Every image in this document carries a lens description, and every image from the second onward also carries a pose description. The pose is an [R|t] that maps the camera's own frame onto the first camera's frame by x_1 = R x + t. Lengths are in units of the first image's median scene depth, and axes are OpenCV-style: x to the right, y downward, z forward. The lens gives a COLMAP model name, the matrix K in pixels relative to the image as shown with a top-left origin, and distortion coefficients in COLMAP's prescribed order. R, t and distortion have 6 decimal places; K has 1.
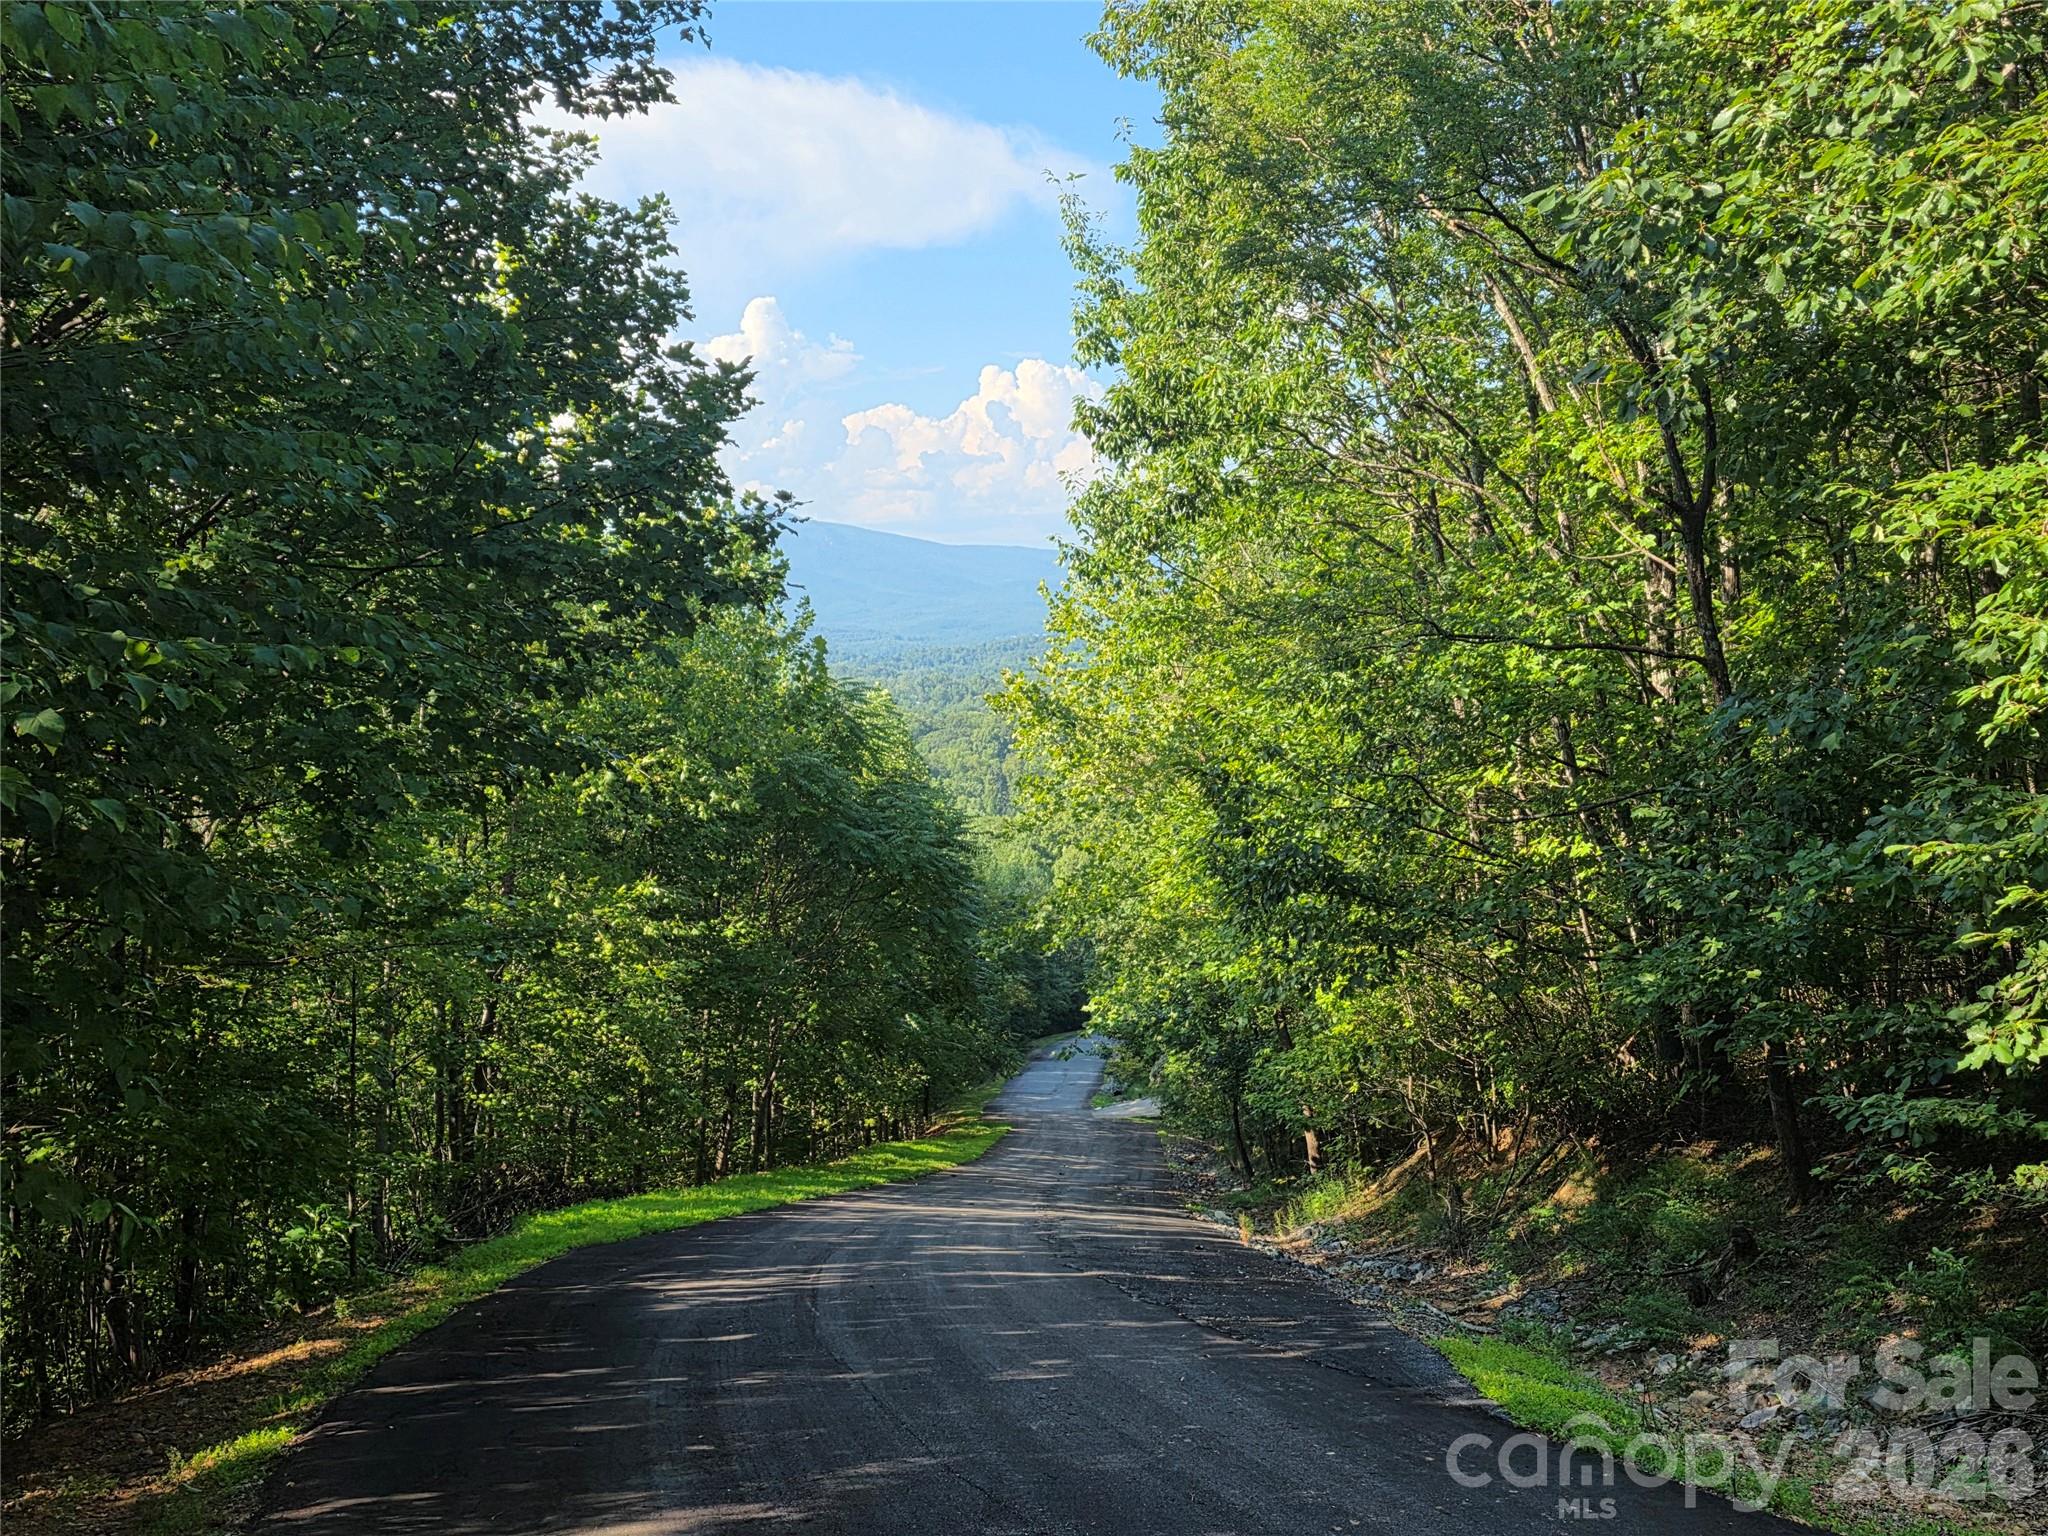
lens RADIAL K [[2104.2, 0, 1019.1], [0, 2104.2, 768.2], [0, 0, 1]] dist [-0.010958, 0.000000]
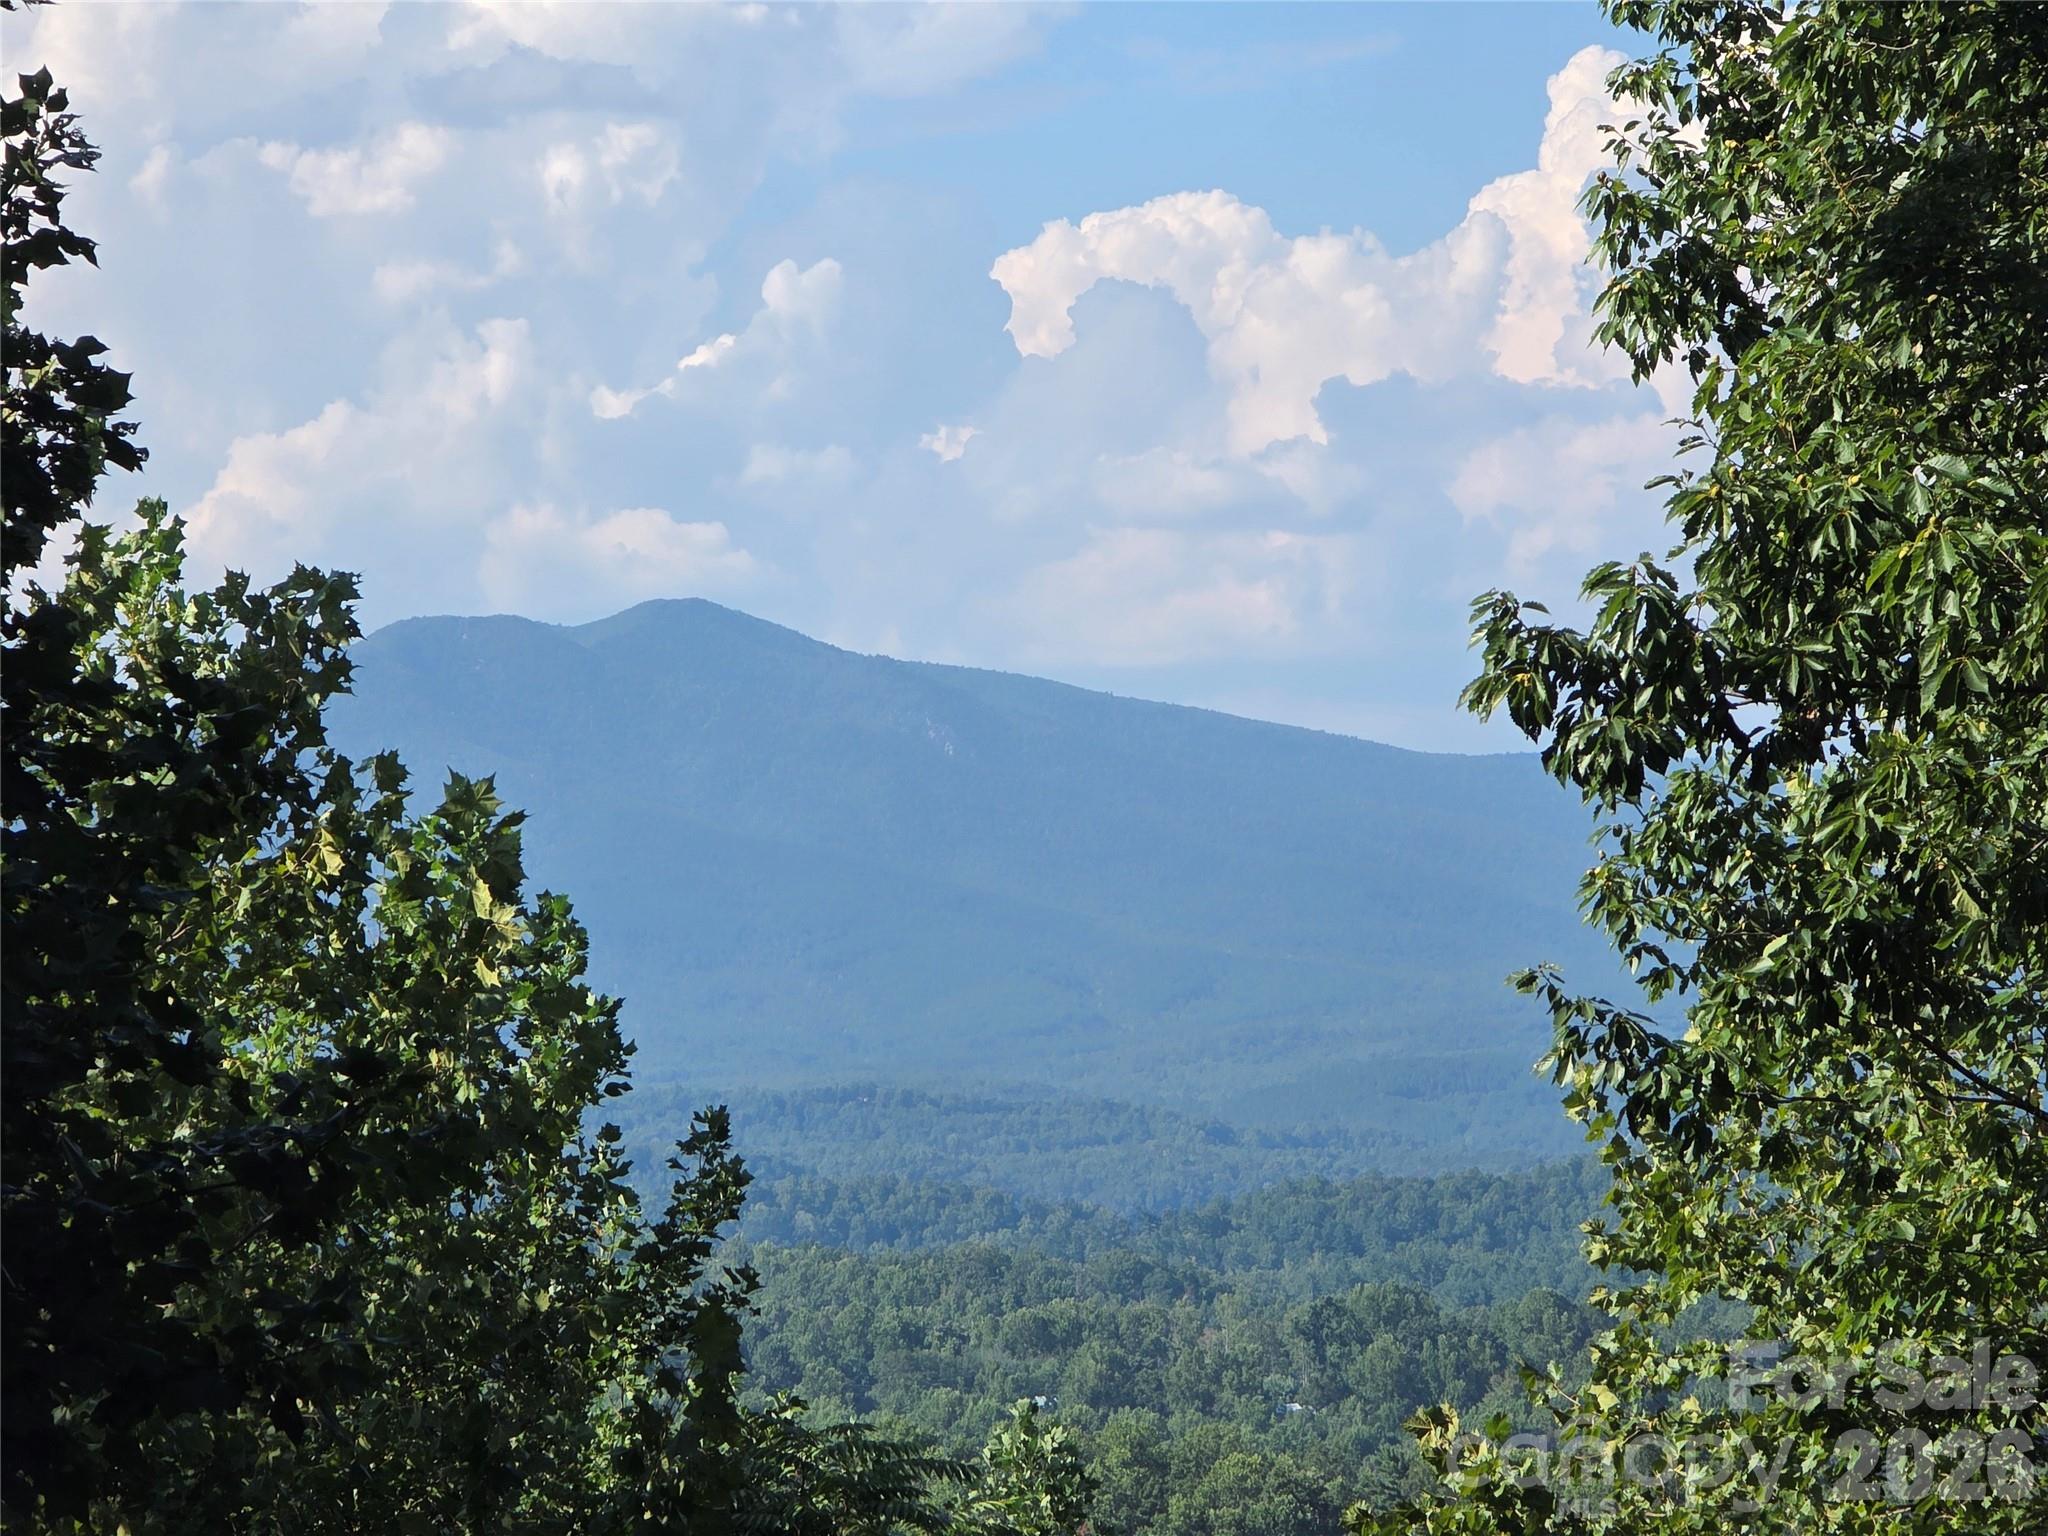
lens RADIAL K [[8773.2, 0, 1028.2], [0, 8773.2, 770.1], [0, 0, 1]] dist [1.192947, 0.000000]
pose [[0.996520, 0.000763, -0.083356, 0.046803], [-0.009061, 0.995025, -0.099217, -0.020821], [0.082865, 0.099627, 0.991568, -0.160635]]
